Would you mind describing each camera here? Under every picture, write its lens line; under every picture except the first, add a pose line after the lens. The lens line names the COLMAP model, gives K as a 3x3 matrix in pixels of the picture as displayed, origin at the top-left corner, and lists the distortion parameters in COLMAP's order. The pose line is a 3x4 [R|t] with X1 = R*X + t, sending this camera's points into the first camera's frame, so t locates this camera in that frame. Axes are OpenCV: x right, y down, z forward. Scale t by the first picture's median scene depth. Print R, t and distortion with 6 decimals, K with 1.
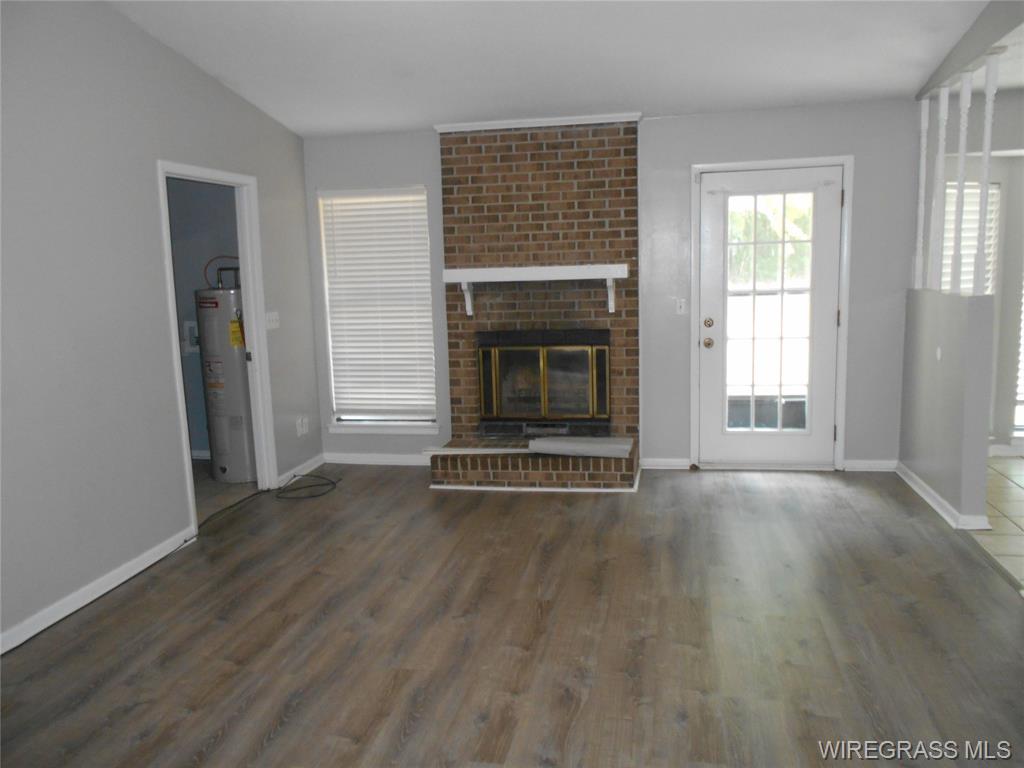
lens RADIAL K [[810.2, 0, 512.9], [0, 810.2, 382.4], [0, 0, 1]] dist [-0.044088, 0.045279]
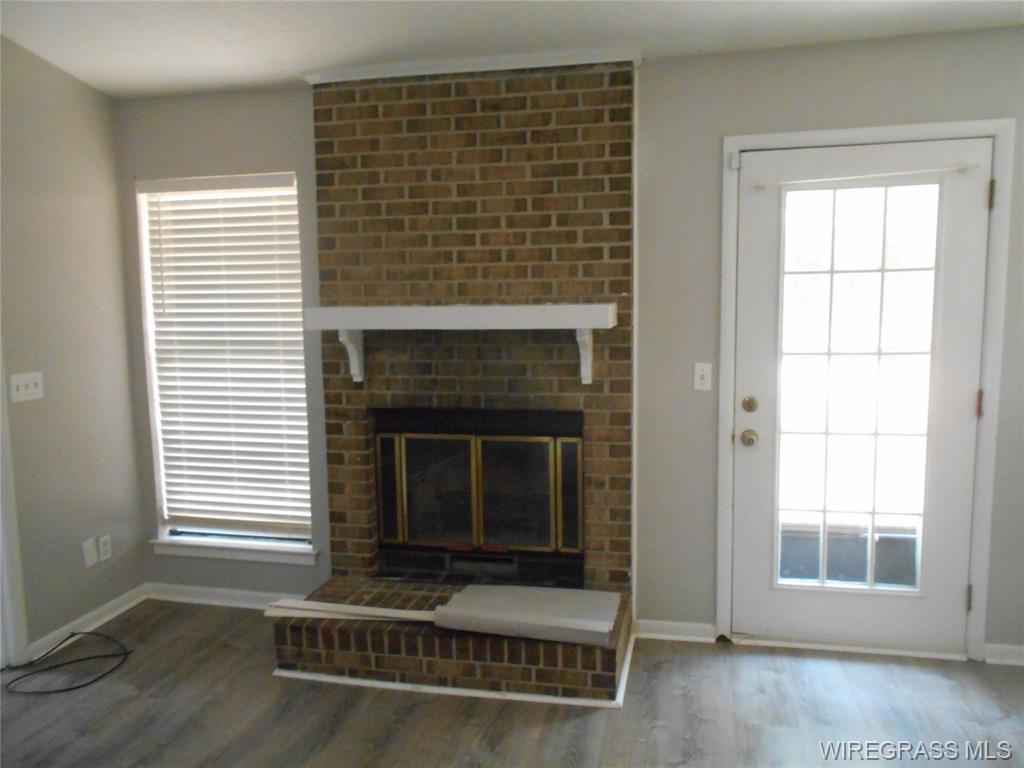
lens RADIAL K [[810.2, 0, 510.8], [0, 810.2, 375.8], [0, 0, 1]] dist [-0.044088, 0.045279]
pose [[0.999465, 0.018621, -0.026891, 0.082001], [-0.019683, 0.999015, -0.039776, -0.067386], [0.026124, 0.040284, 0.998847, 0.403256]]
